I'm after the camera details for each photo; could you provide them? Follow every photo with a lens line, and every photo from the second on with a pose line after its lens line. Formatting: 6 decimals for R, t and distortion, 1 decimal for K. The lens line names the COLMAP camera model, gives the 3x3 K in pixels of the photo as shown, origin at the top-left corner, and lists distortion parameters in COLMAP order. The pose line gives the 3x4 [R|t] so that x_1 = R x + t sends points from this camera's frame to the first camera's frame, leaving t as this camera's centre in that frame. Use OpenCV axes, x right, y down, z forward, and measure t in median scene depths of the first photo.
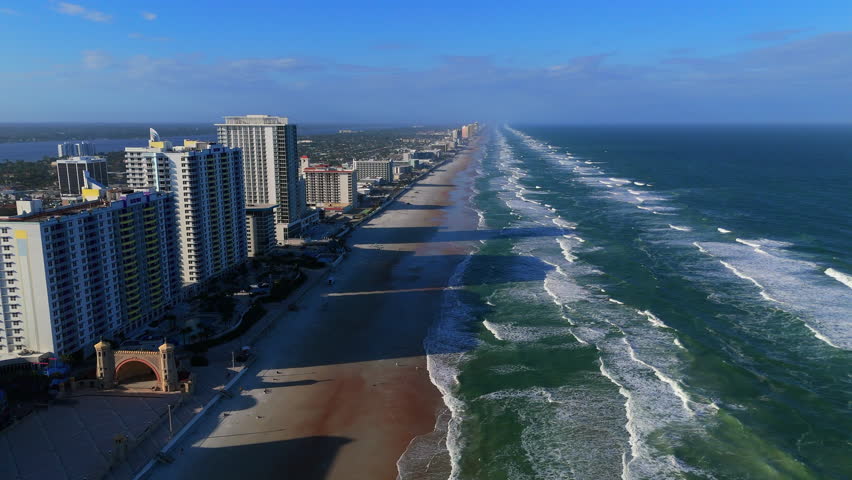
lens RADIAL K [[625.2, 0, 426.0], [0, 625.2, 240.0], [0, 0, 1]] dist [0.111326, -0.158333]
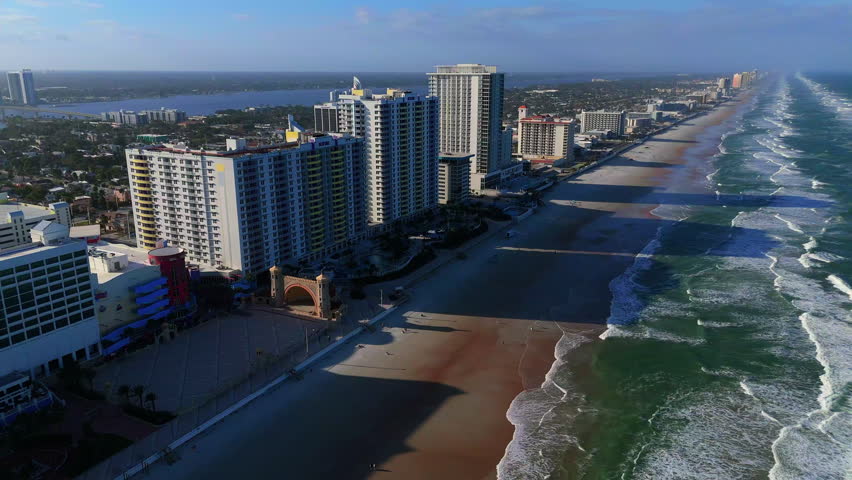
lens RADIAL K [[625.2, 0, 426.0], [0, 625.2, 240.0], [0, 0, 1]] dist [0.111326, -0.158333]
pose [[0.924717, 0.101789, -0.366794, 0.099748], [-0.073368, 0.993177, 0.090649, -0.006318], [0.373518, -0.056914, 0.925875, 0.036149]]
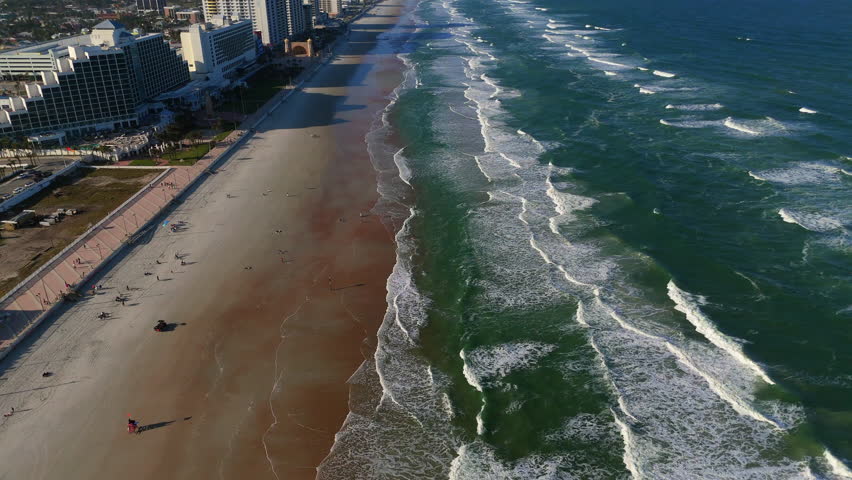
lens RADIAL K [[625.2, 0, 426.0], [0, 625.2, 240.0], [0, 0, 1]] dist [0.111326, -0.158333]
pose [[0.996622, -0.033195, 0.075115, -0.079774], [0.014782, 0.972238, 0.233528, 0.252700], [-0.080782, -0.231629, 0.969444, -1.356210]]
